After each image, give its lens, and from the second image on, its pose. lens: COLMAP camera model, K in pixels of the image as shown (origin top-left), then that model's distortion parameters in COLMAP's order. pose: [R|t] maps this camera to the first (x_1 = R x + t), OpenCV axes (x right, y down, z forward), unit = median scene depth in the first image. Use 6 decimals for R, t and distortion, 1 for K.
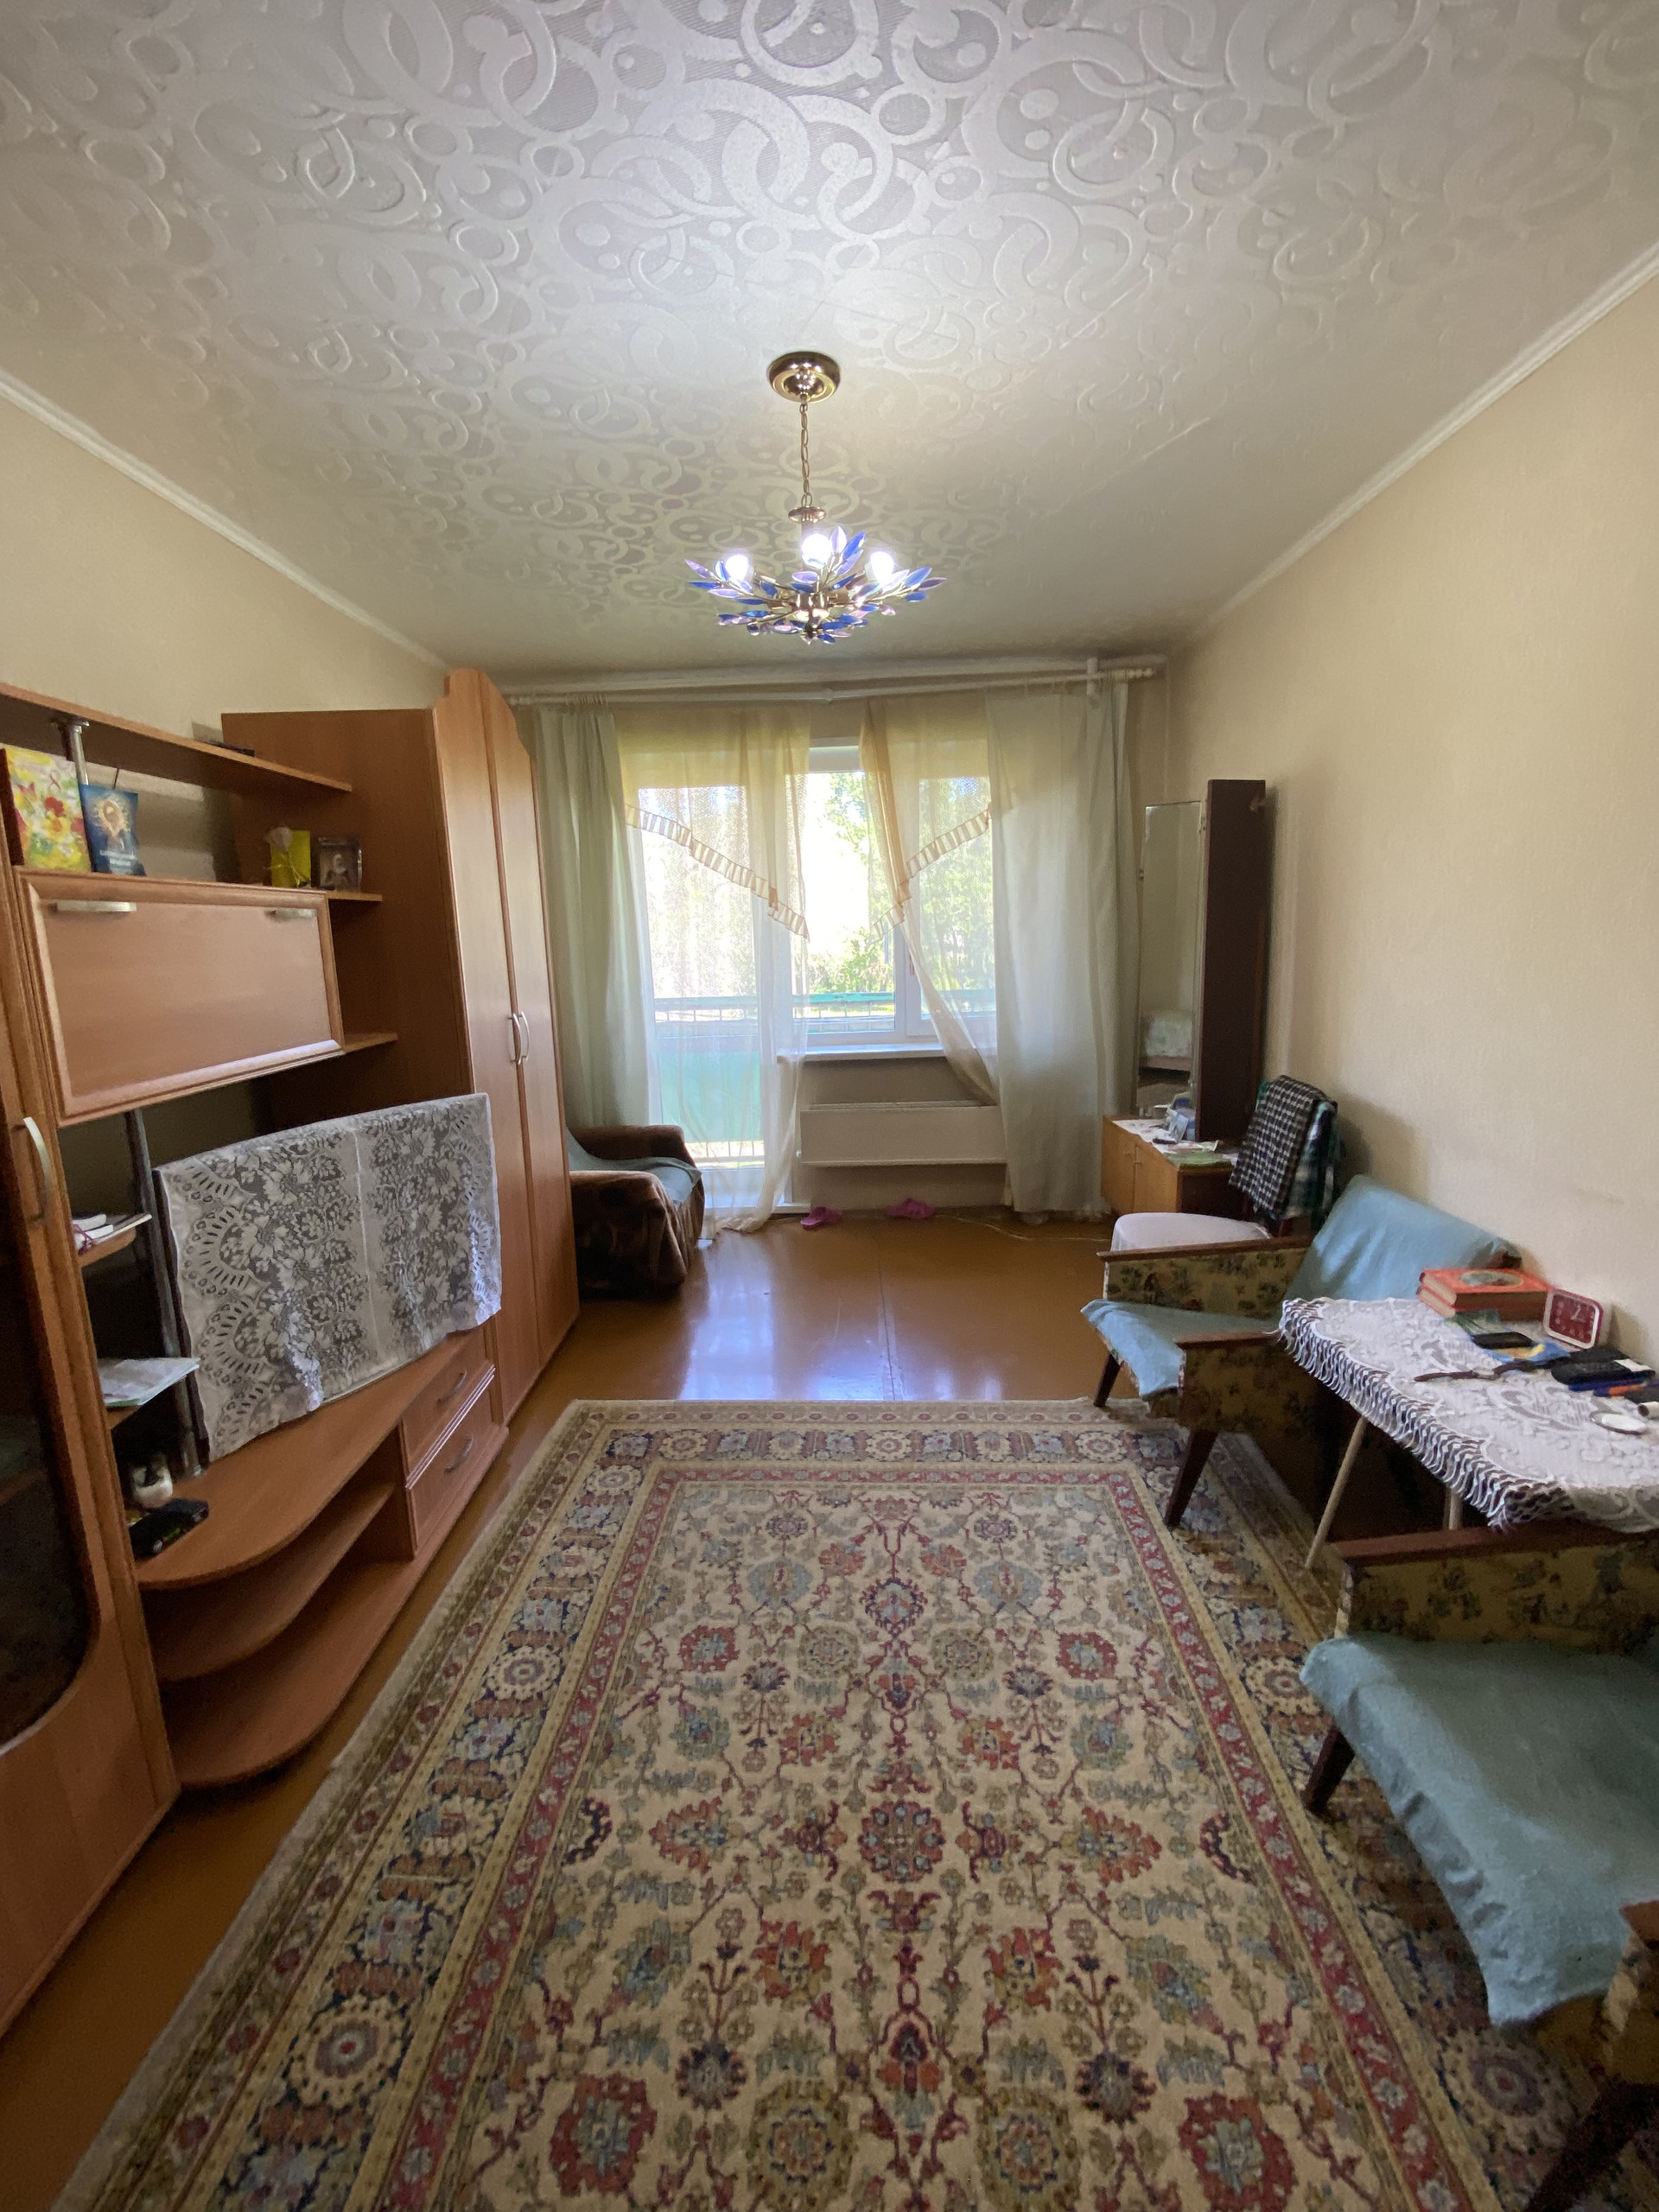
lens RADIAL K [[909.2, 0, 826.6], [0, 909.2, 1097.5], [0, 0, 1]] dist [-0.015697, -0.000666]
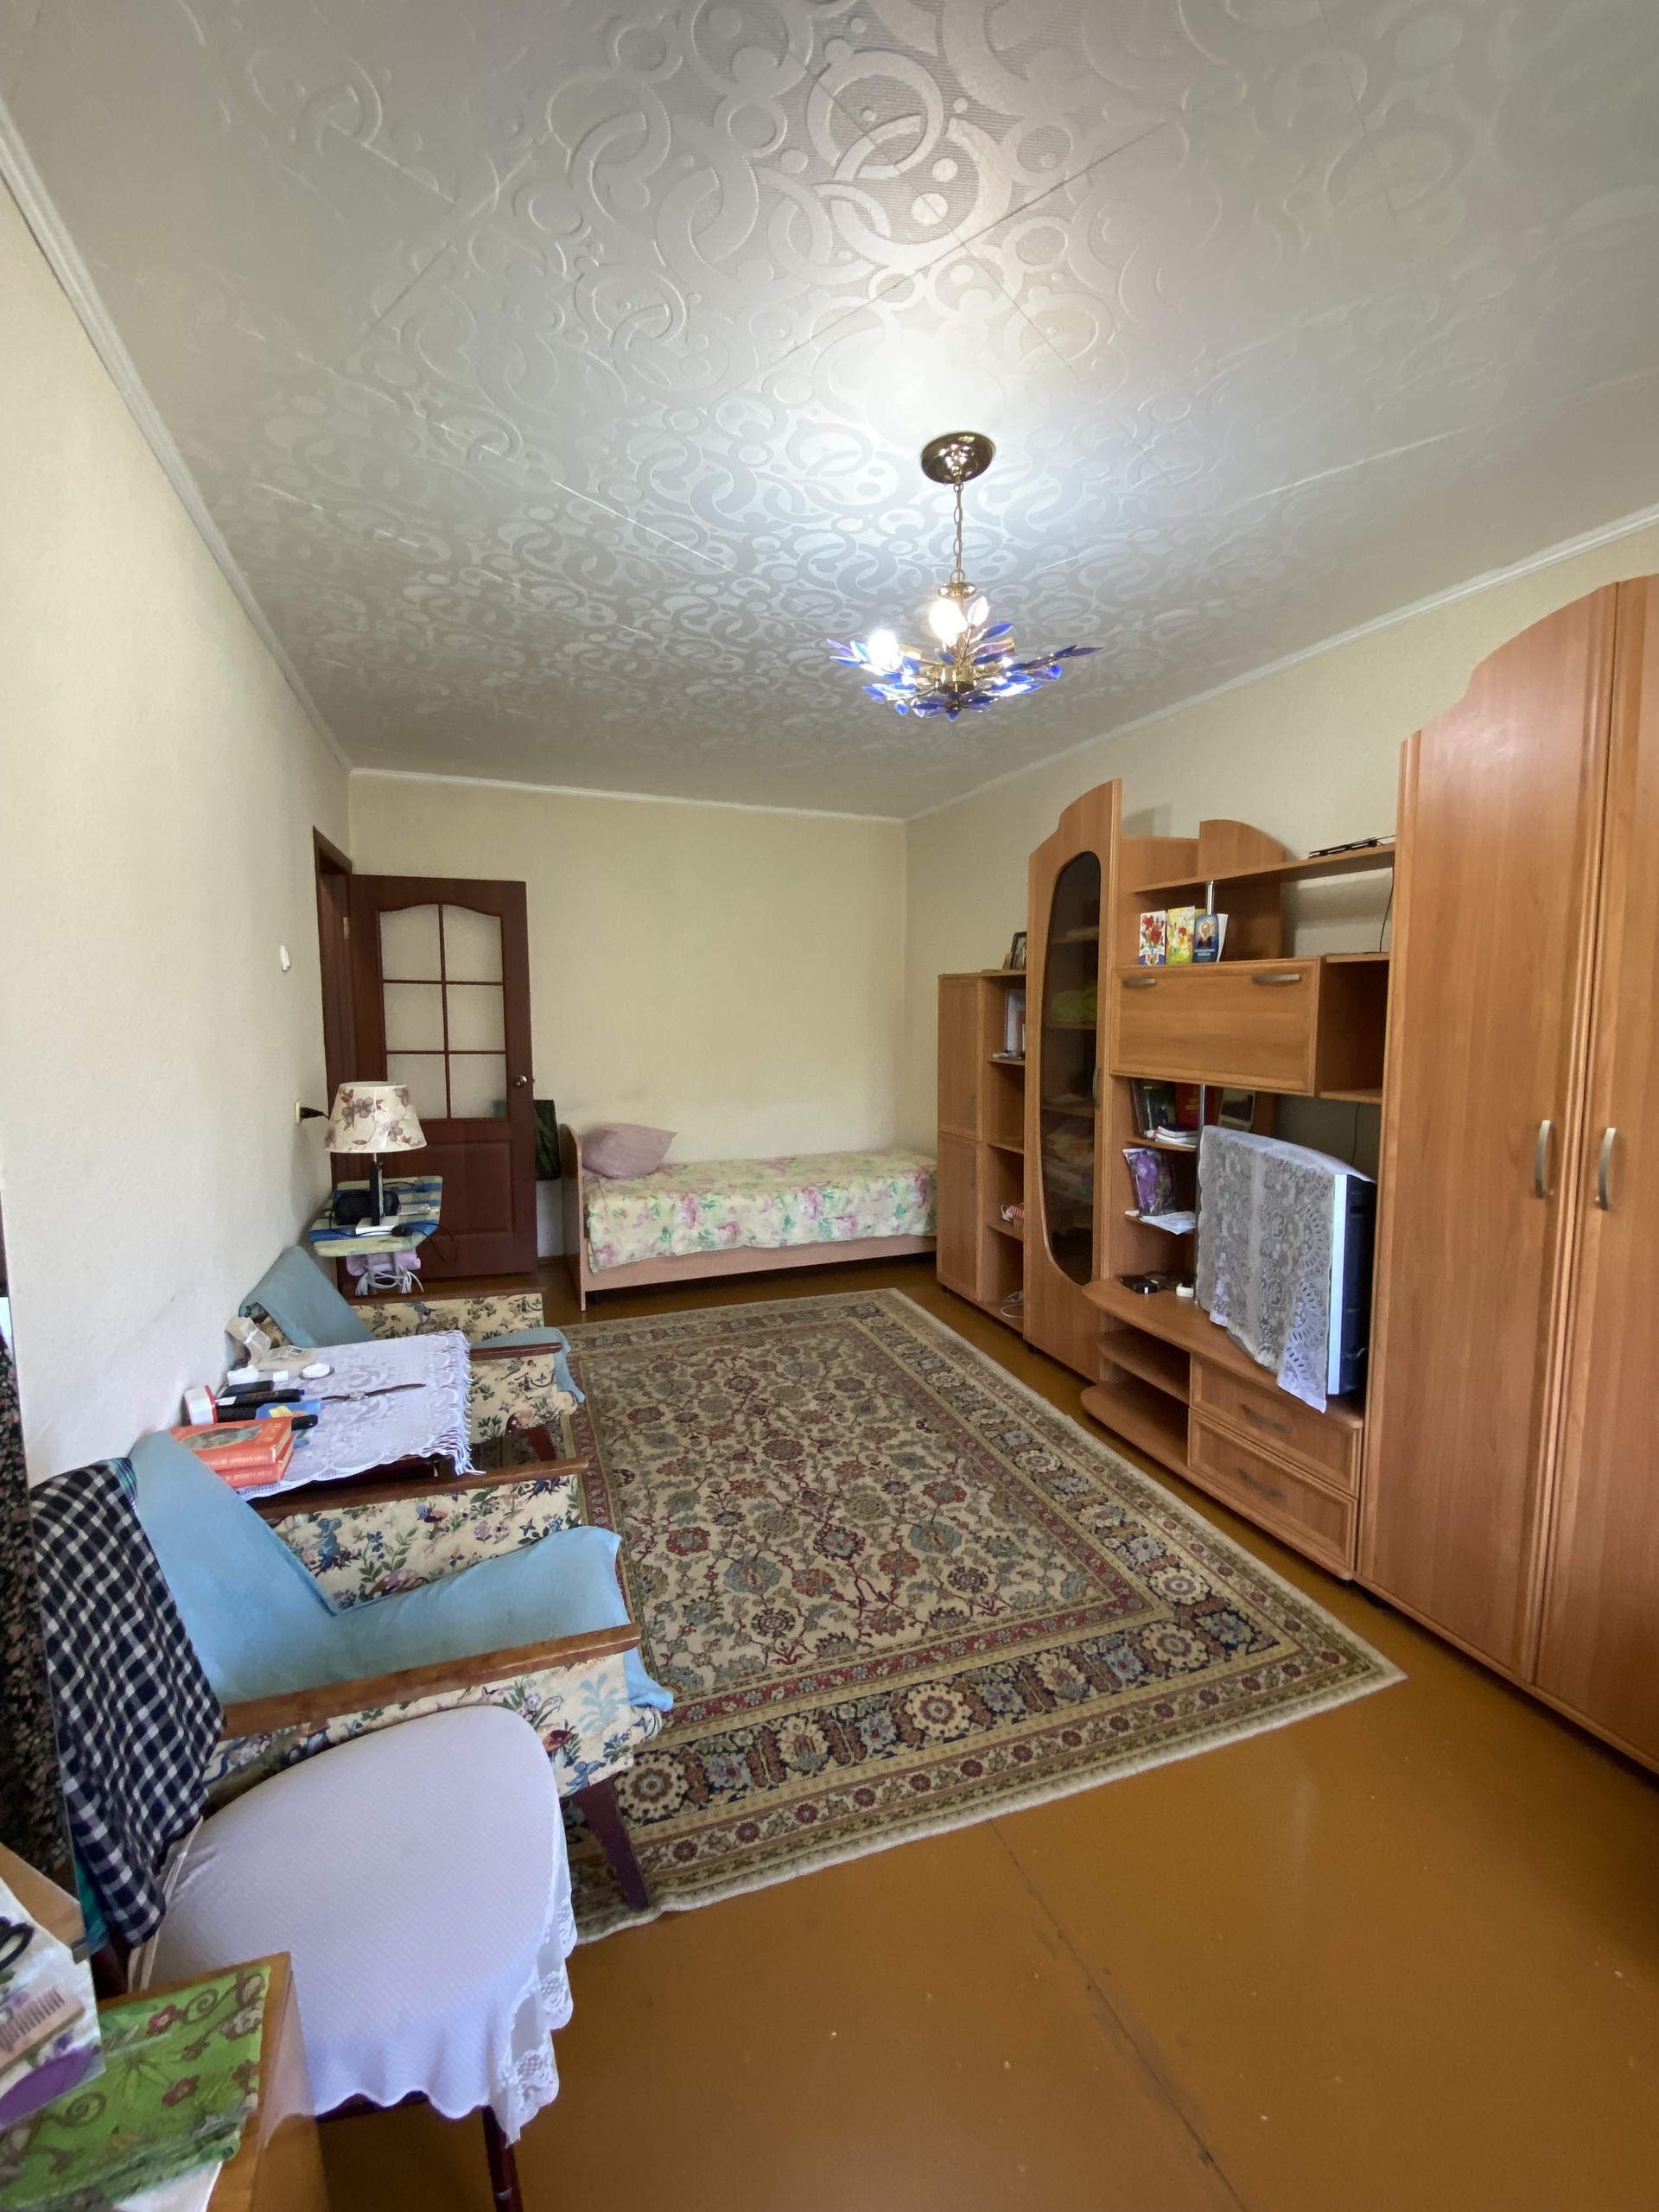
lens RADIAL K [[909.2, 0, 824.7], [0, 909.2, 1094.8], [0, 0, 1]] dist [-0.015697, -0.000666]
pose [[-0.928411, 0.073594, -0.364193, 0.537618], [-0.036572, 0.957327, 0.286684, -0.416348], [0.369750, 0.279480, -0.886102, 2.070337]]
